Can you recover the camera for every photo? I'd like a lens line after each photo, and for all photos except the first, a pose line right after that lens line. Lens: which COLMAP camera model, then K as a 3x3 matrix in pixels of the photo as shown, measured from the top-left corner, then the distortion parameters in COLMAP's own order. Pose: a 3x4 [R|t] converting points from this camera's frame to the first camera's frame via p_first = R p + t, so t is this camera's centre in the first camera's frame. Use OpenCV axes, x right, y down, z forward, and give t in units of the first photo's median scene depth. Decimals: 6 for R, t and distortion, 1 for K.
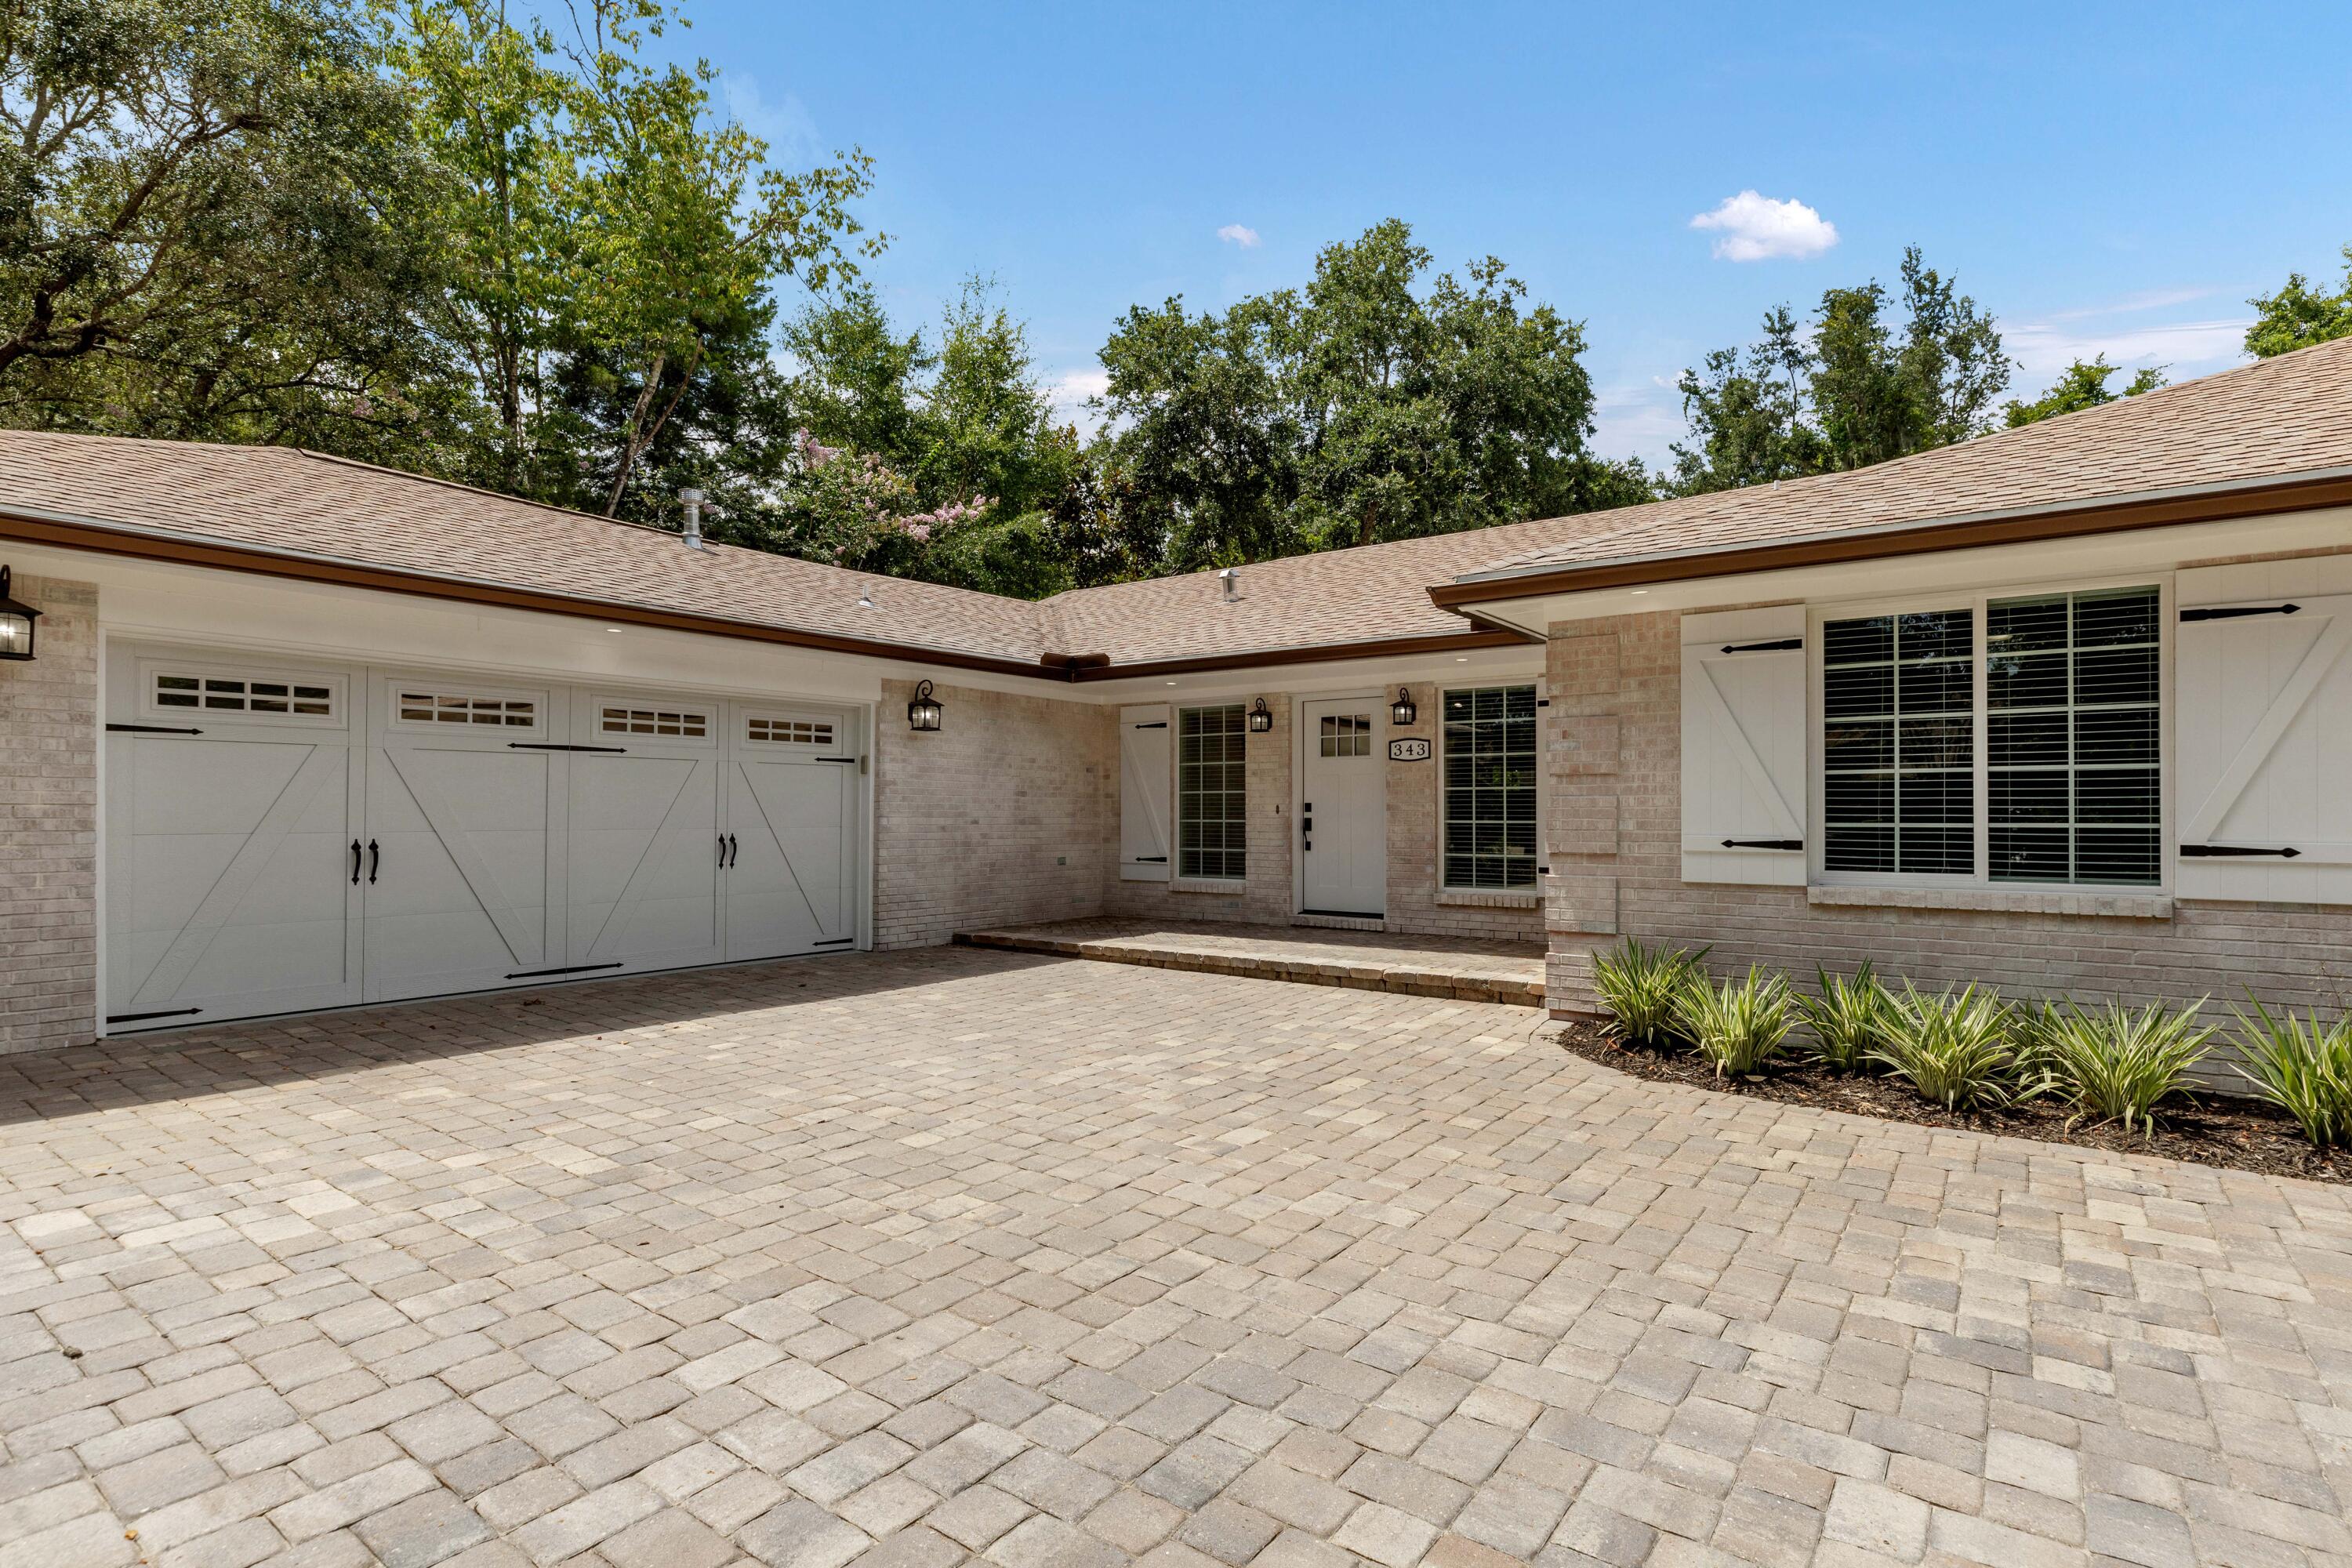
lens RADIAL K [[1148.1, 0, 1180.4], [0, 1148.1, 792.0], [0, 0, 1]] dist [0.004173, -0.000483]
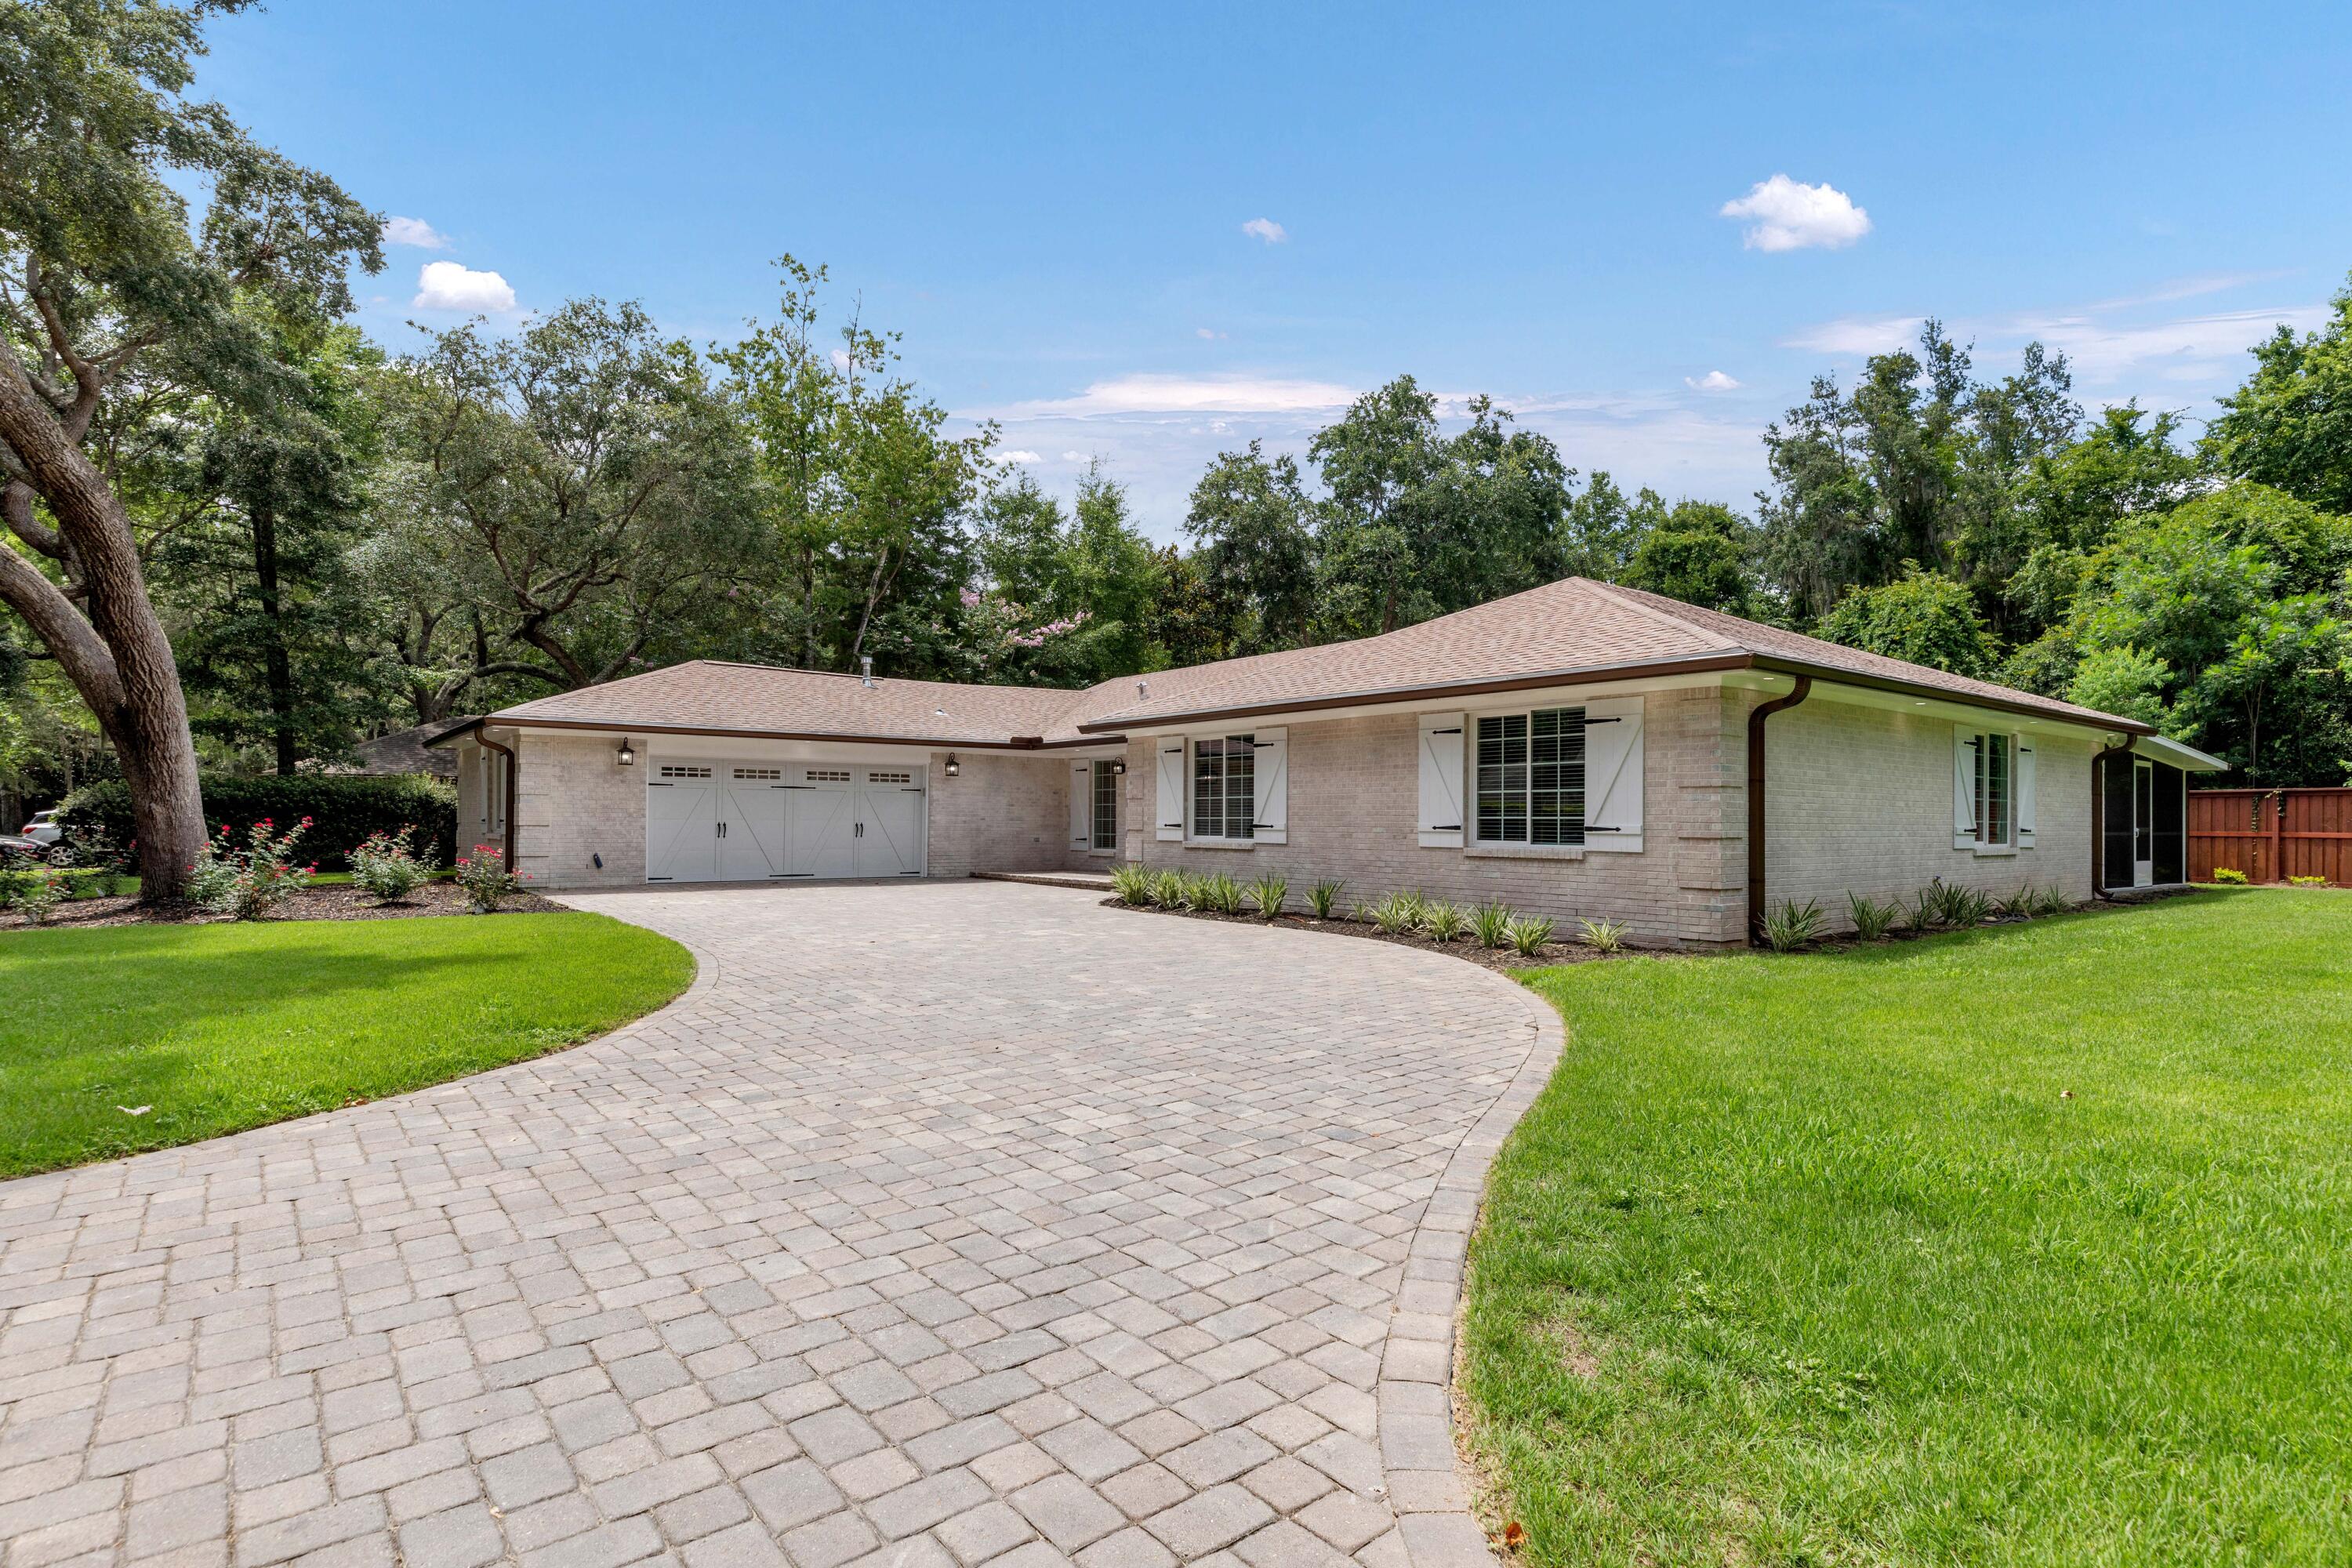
lens RADIAL K [[1166.9, 0, 1180.4], [0, 1166.9, 794.6], [0, 0, 1]] dist [-0.002453, -0.000634]
pose [[0.963290, -0.001301, -0.268460, 0.470990], [-0.000063, 0.999987, -0.005070, -0.004781], [0.268464, 0.004901, 0.963277, -0.598826]]
